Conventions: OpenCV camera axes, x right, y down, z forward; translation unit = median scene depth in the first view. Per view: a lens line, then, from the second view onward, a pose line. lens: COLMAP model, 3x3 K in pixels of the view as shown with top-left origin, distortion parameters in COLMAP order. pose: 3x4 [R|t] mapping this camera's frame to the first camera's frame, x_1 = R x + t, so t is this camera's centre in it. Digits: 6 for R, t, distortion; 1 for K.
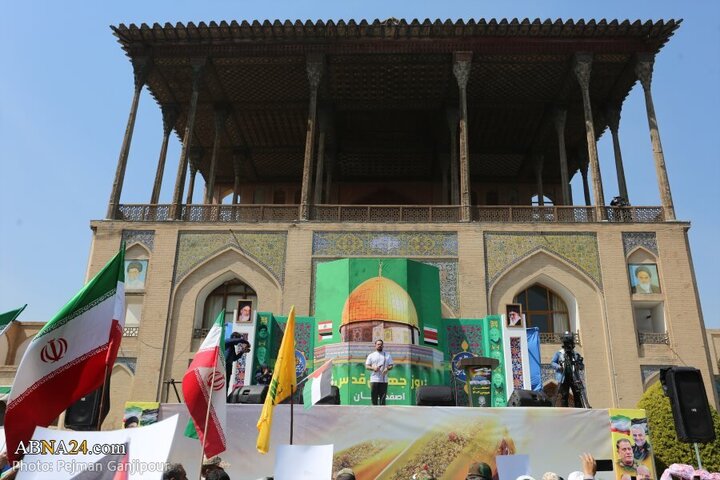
lens RADIAL K [[603.6, 0, 359.8], [0, 603.6, 240.7], [0, 0, 1]] dist [0.000230, 0.020594]
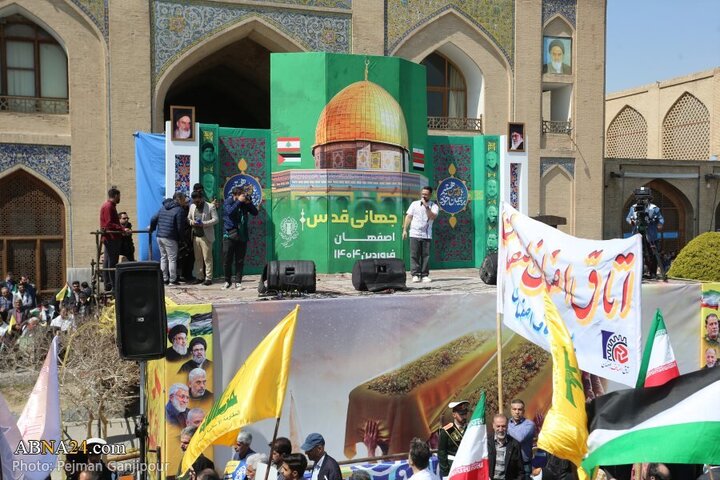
lens RADIAL K [[775.5, 0, 360.7], [0, 775.5, 238.2], [0, 0, 1]] dist [0.038426, 0.000000]
pose [[0.930479, -0.030627, 0.365062, -0.333373], [-0.109542, 0.927648, 0.357028, -0.103134], [-0.349584, -0.372197, 0.859803, 0.111995]]
